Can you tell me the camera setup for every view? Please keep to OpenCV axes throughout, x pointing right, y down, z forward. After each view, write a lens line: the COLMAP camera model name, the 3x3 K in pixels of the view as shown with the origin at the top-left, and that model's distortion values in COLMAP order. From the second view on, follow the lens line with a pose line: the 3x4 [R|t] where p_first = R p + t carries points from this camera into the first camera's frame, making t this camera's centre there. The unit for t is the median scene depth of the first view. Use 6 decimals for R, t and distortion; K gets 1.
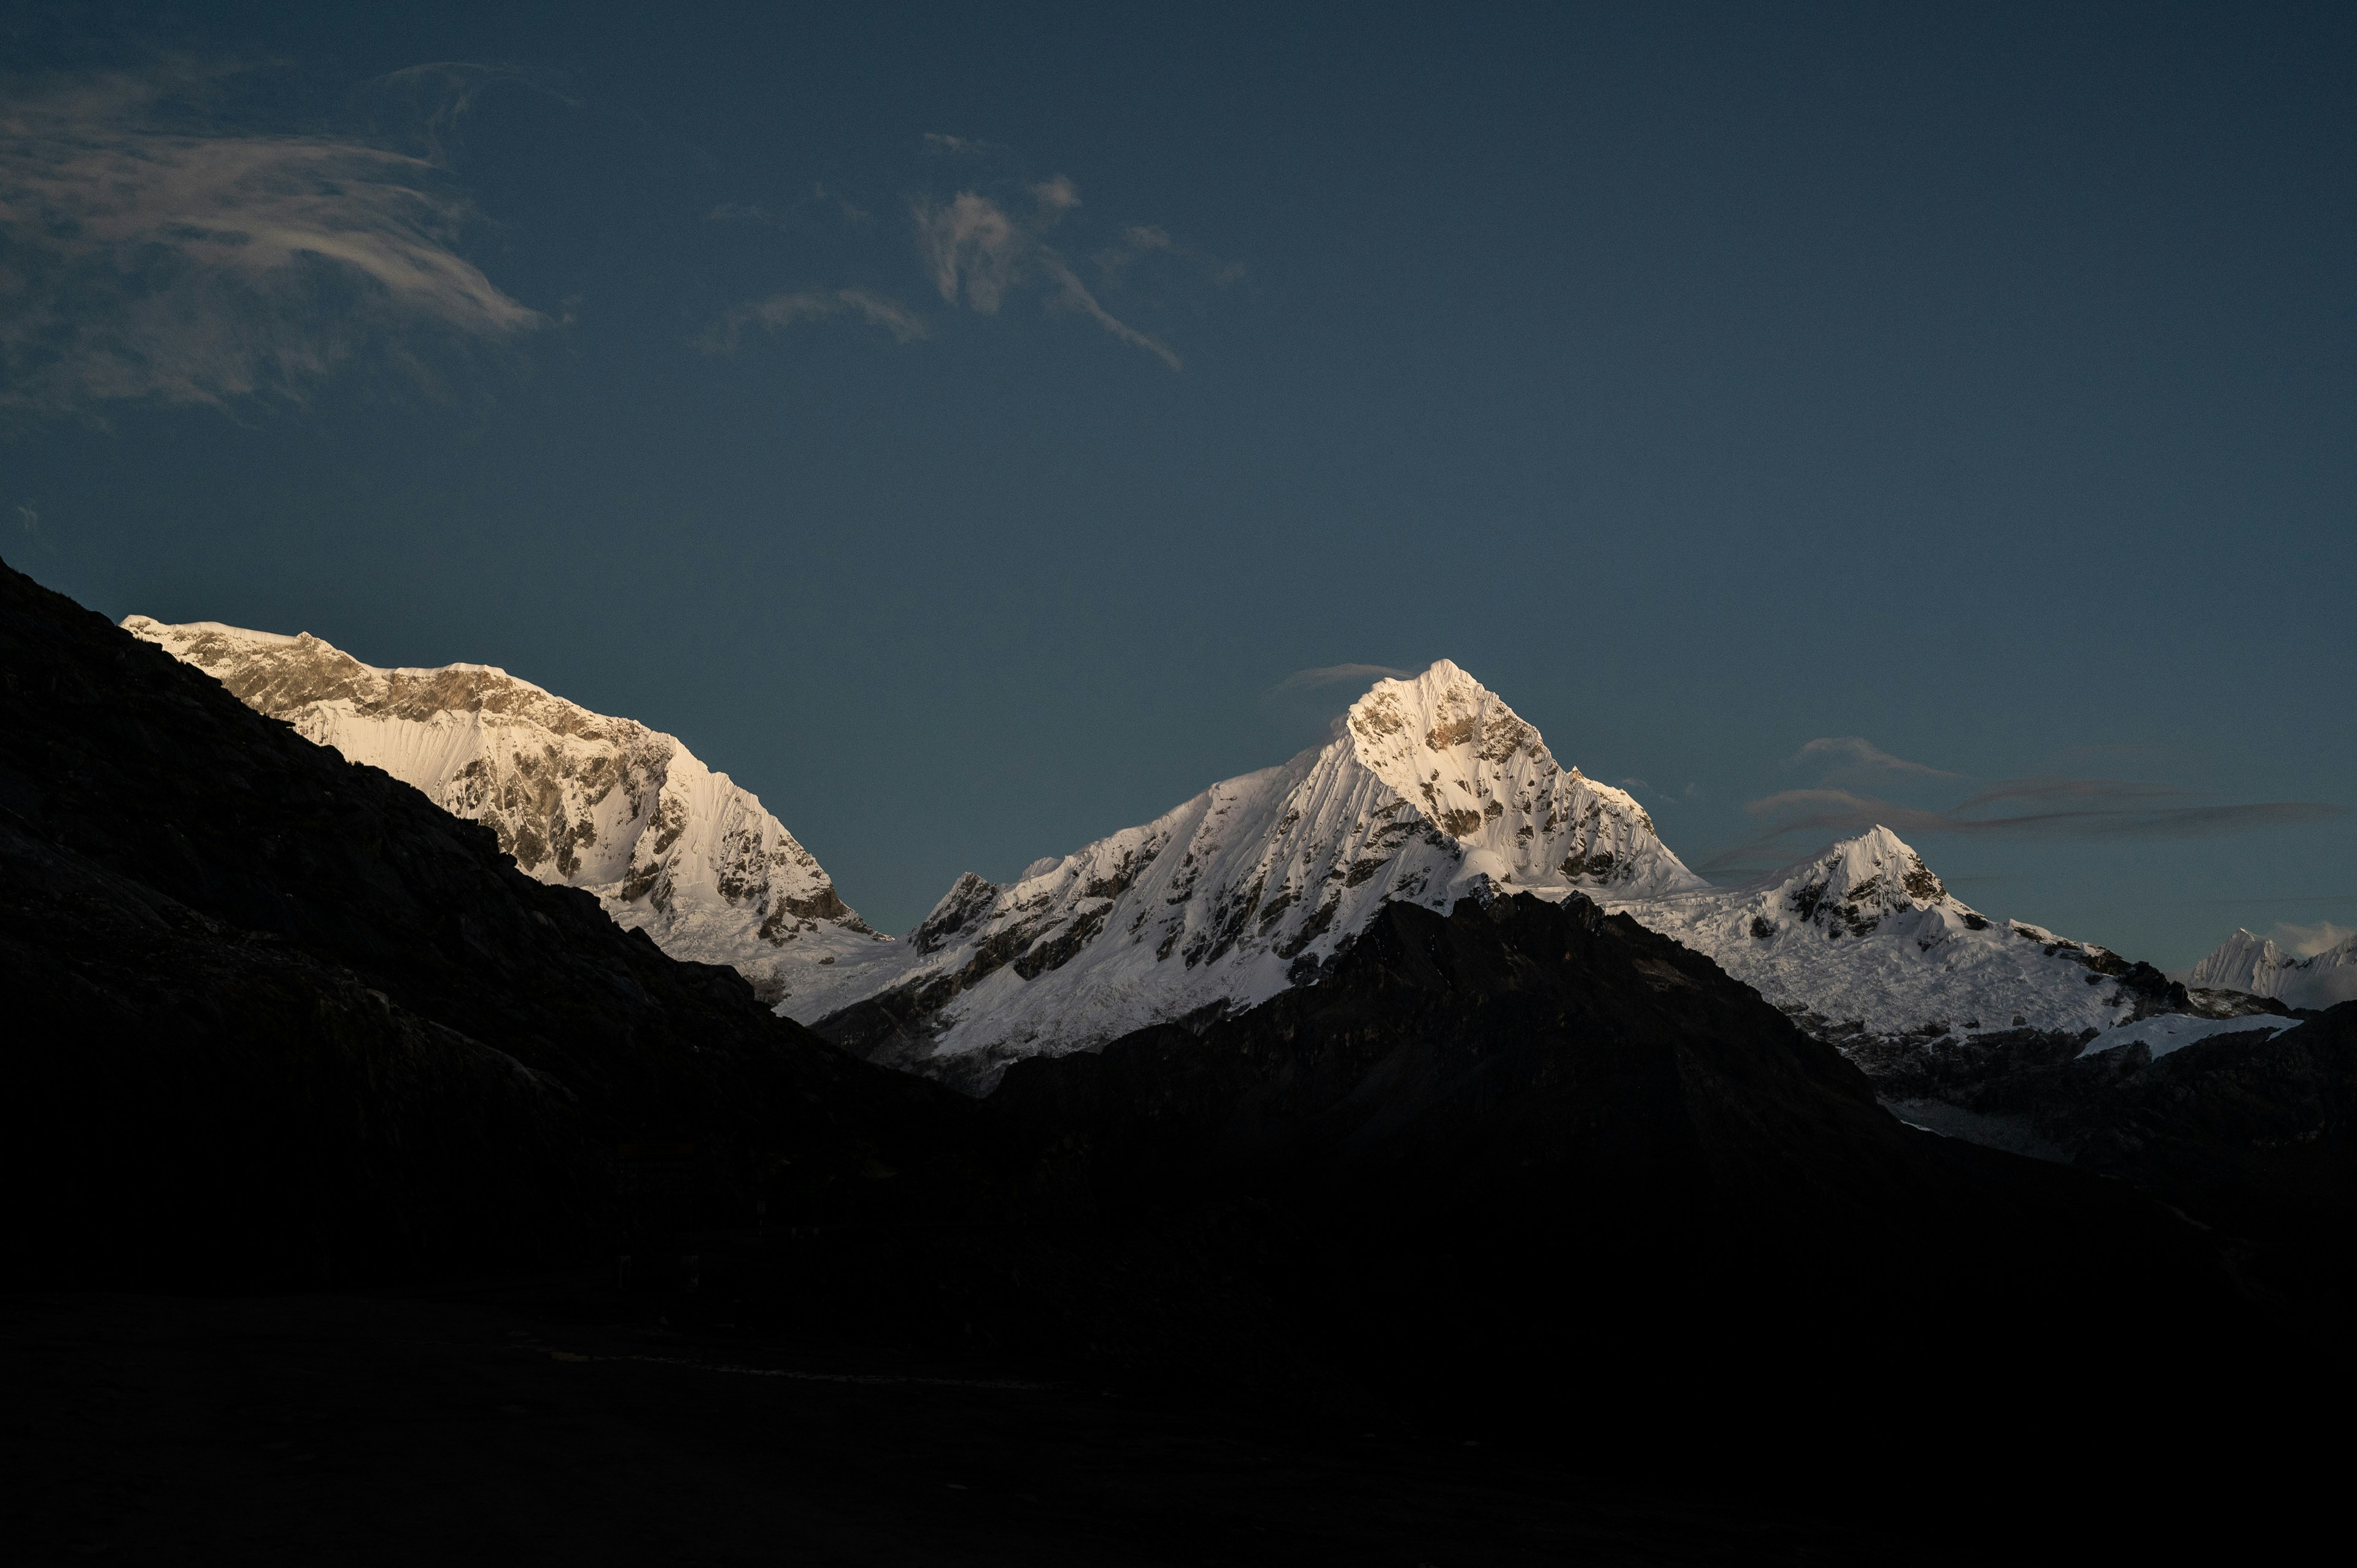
lens RADIAL K [[2244.3, 0, 1173.7], [0, 2244.3, 788.0], [0, 0, 1]] dist [-0.002026, 0.000000]
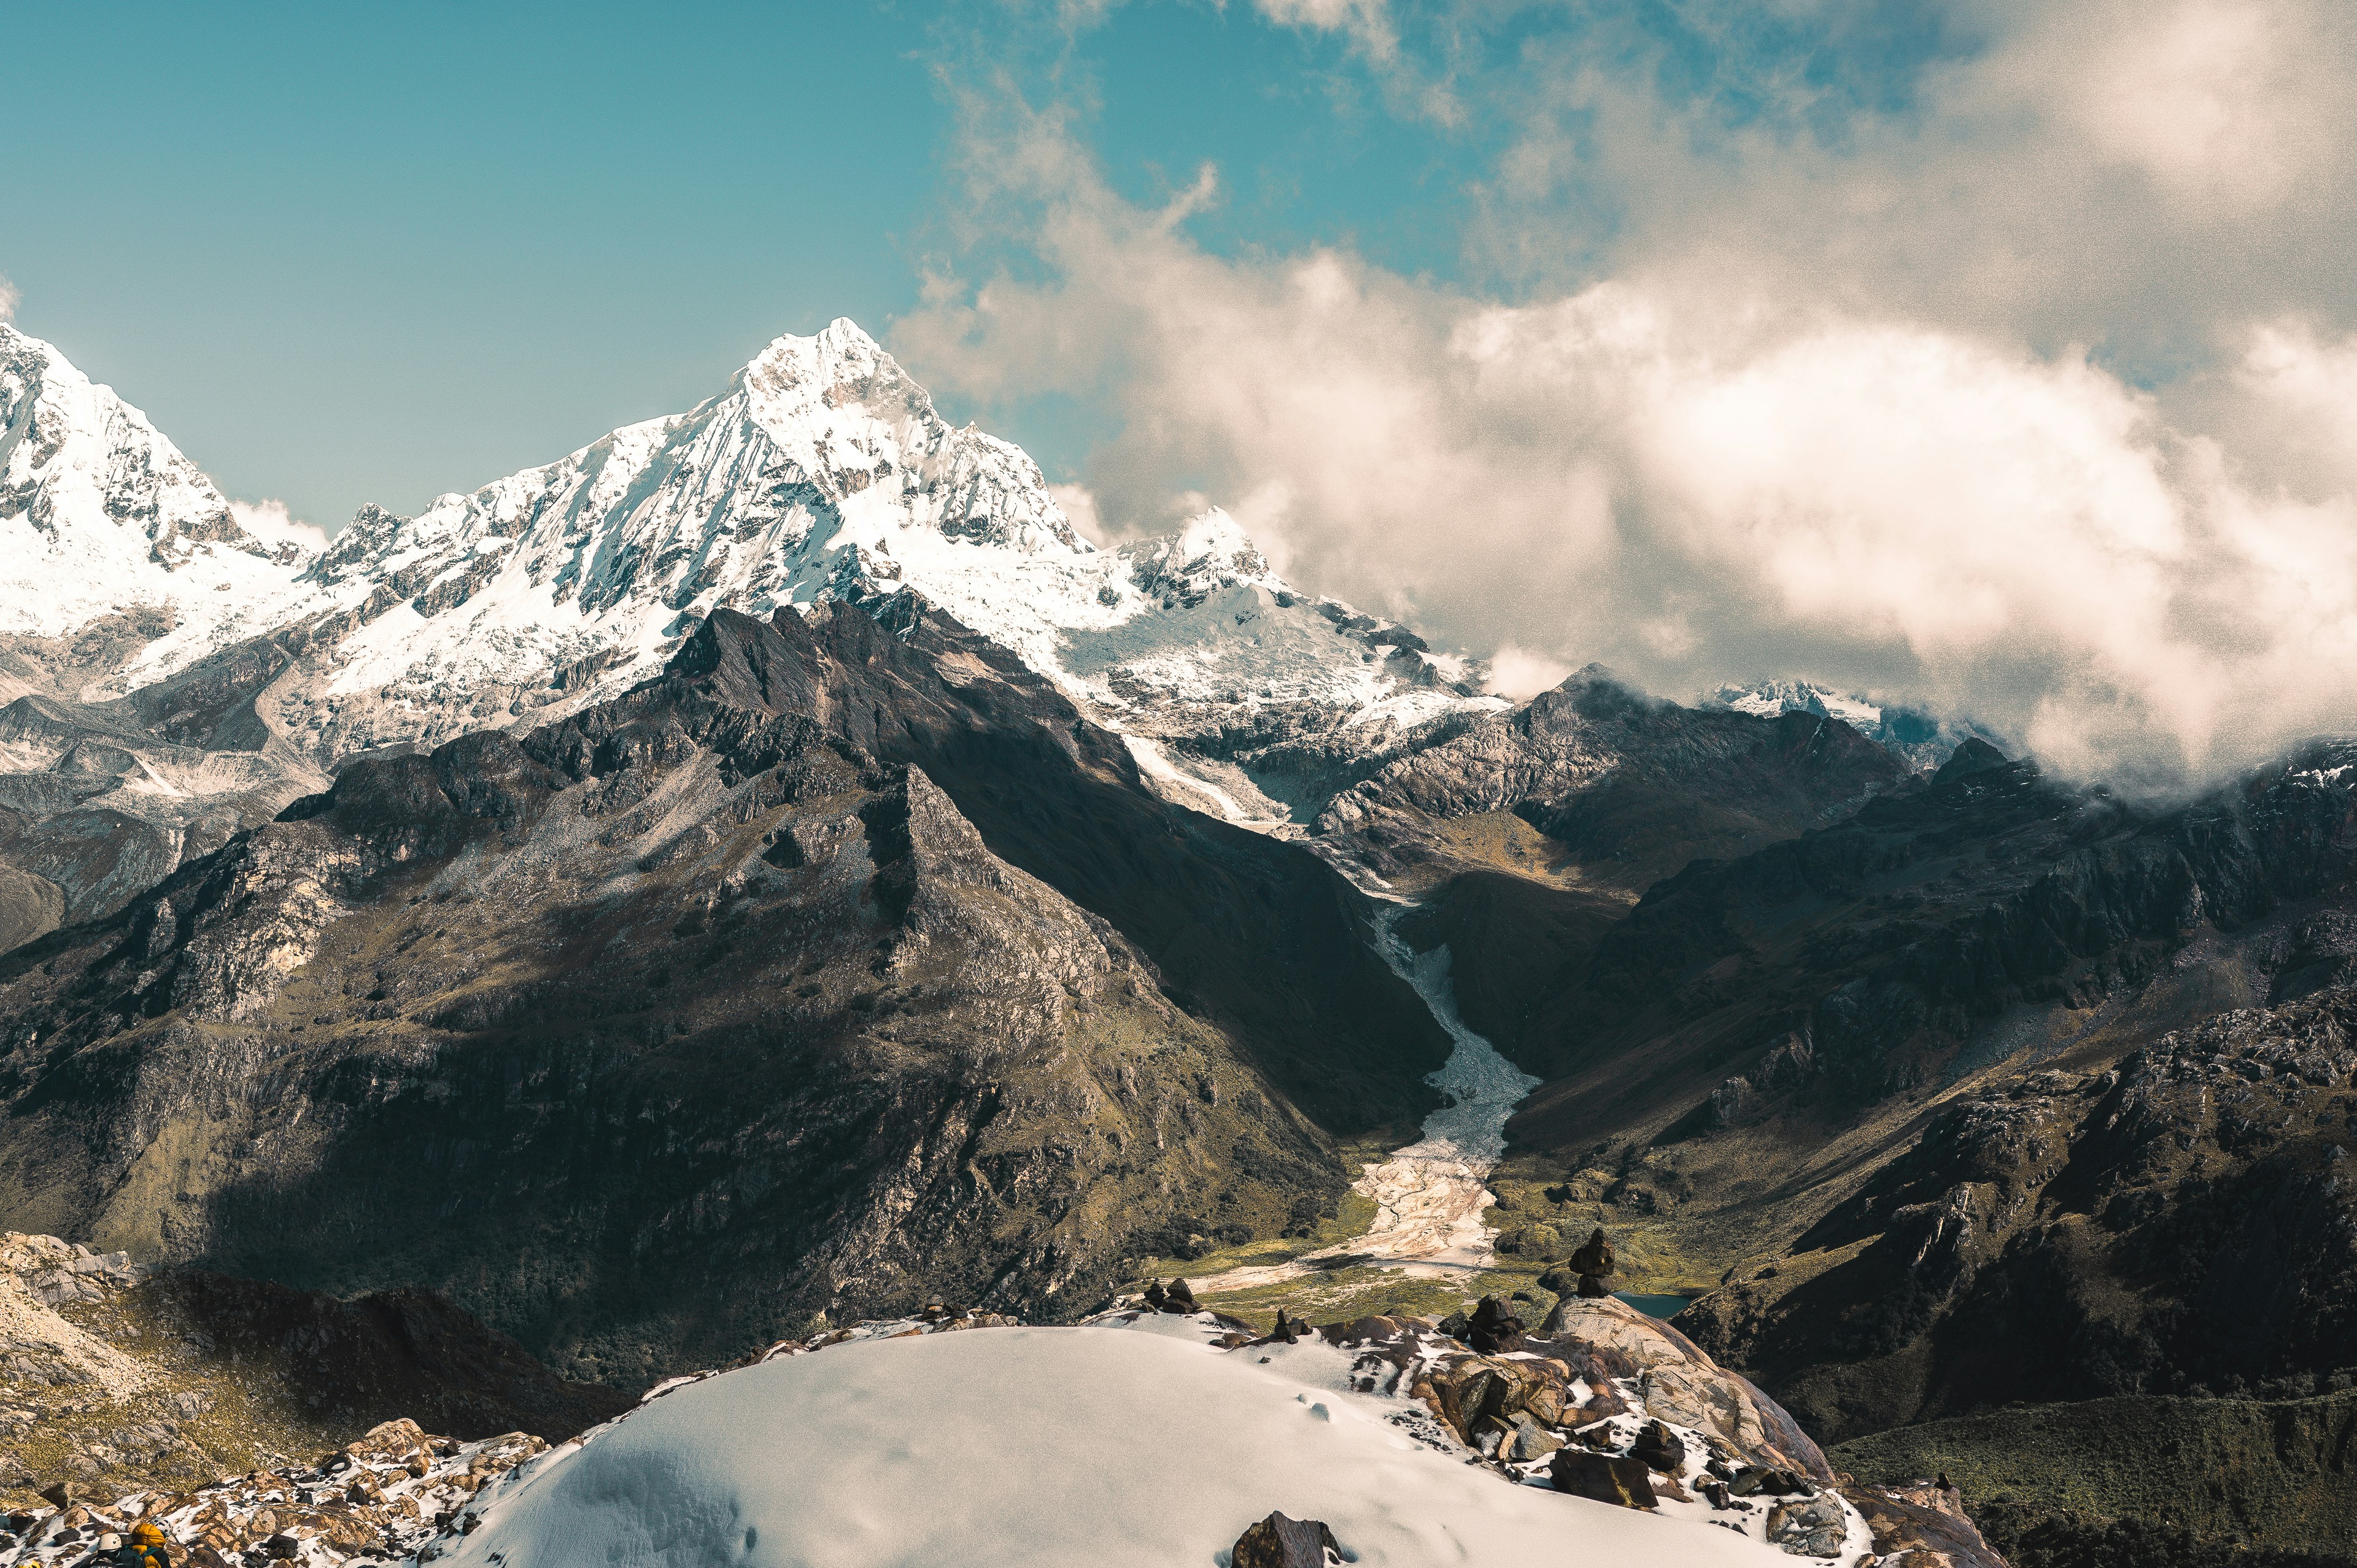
lens RADIAL K [[2244.3, 0, 1178.8], [0, 2244.3, 782.0], [0, 0, 1]] dist [-0.002026, 0.000000]
pose [[0.973199, 0.004666, 0.229917, 0.036866], [-0.046943, 0.982772, 0.178759, -0.043523], [-0.225122, -0.184761, 0.956652, -0.082551]]
